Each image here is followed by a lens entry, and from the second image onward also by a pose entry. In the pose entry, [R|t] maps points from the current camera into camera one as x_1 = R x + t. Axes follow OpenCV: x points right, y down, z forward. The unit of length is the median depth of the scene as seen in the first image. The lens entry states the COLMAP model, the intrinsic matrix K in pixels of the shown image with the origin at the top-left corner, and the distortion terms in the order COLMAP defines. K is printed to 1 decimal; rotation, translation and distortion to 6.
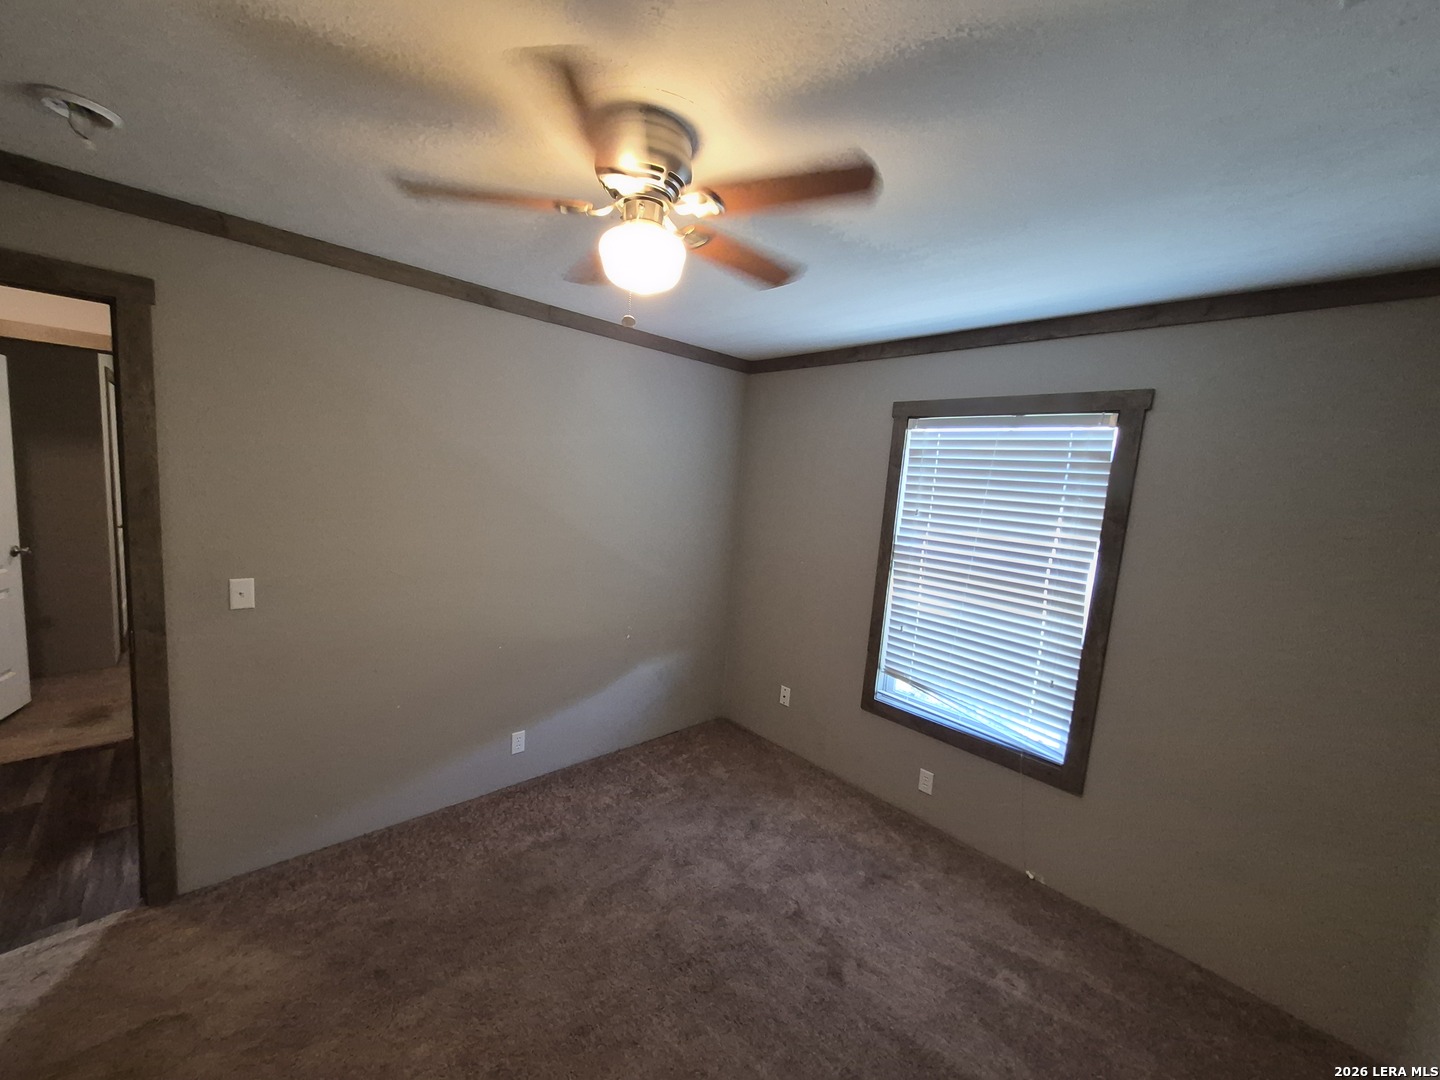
lens RADIAL K [[560.0, 0, 710.5], [0, 560.0, 539.2], [0, 0, 1]] dist [0.000726, -0.000212]
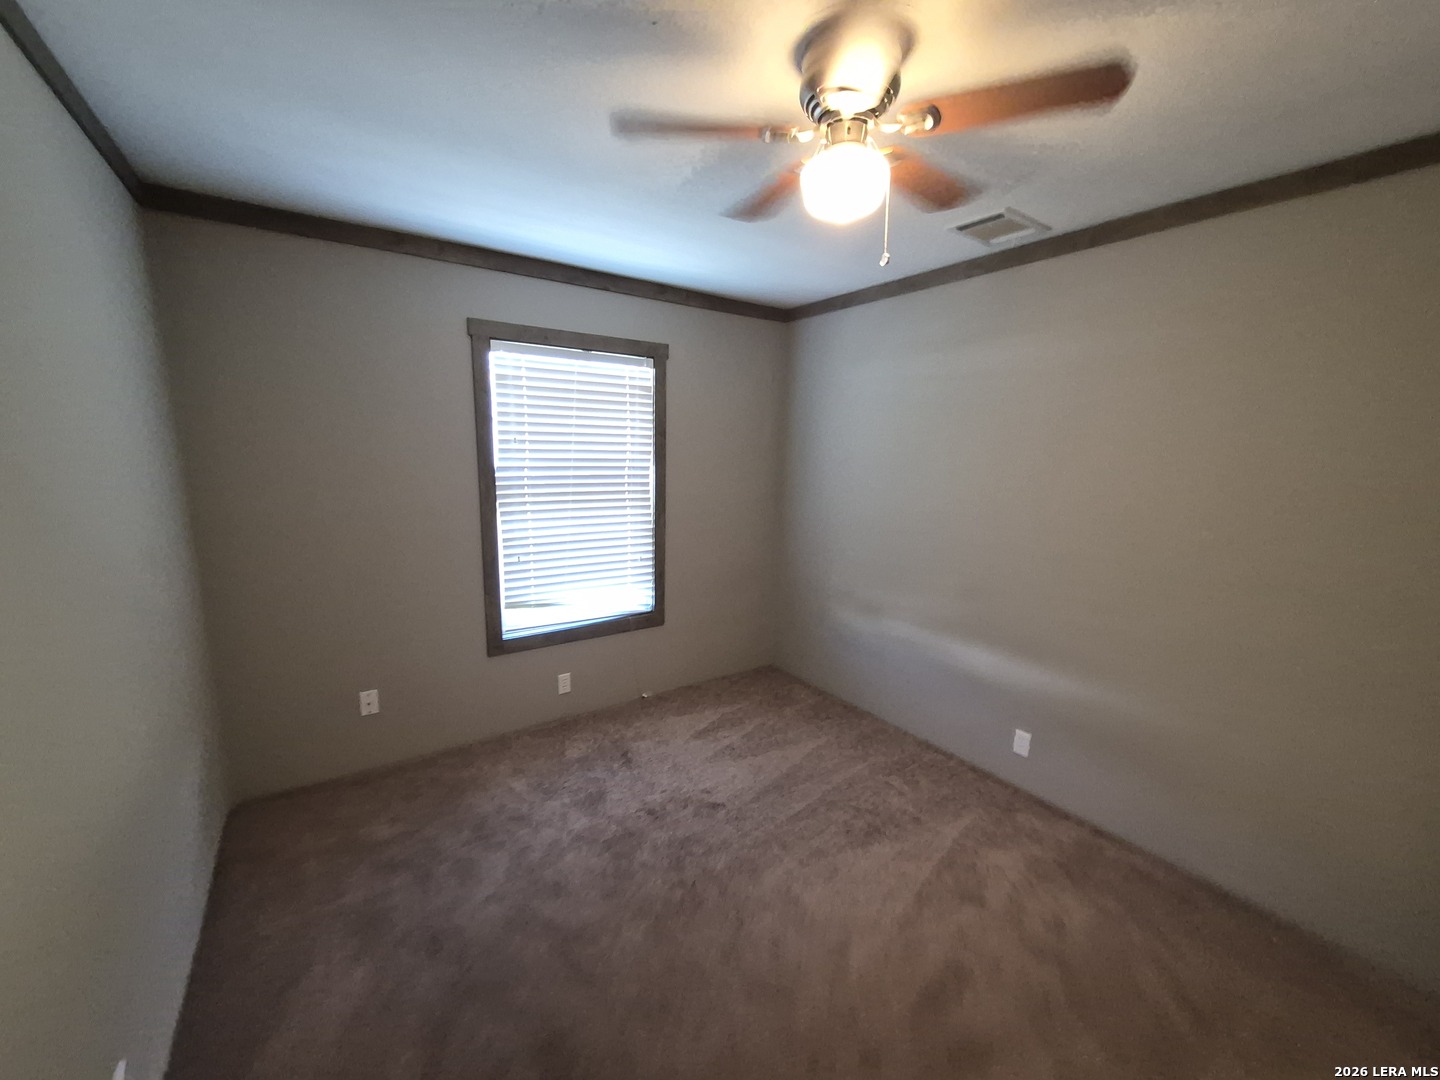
lens RADIAL K [[560.0, 0, 710.5], [0, 560.0, 539.2], [0, 0, 1]] dist [0.000726, -0.000212]
pose [[0.154300, -0.232463, 0.960288, -0.600931], [0.106527, 0.970176, 0.217740, -0.060101], [-0.982264, 0.068699, 0.174462, 0.525901]]
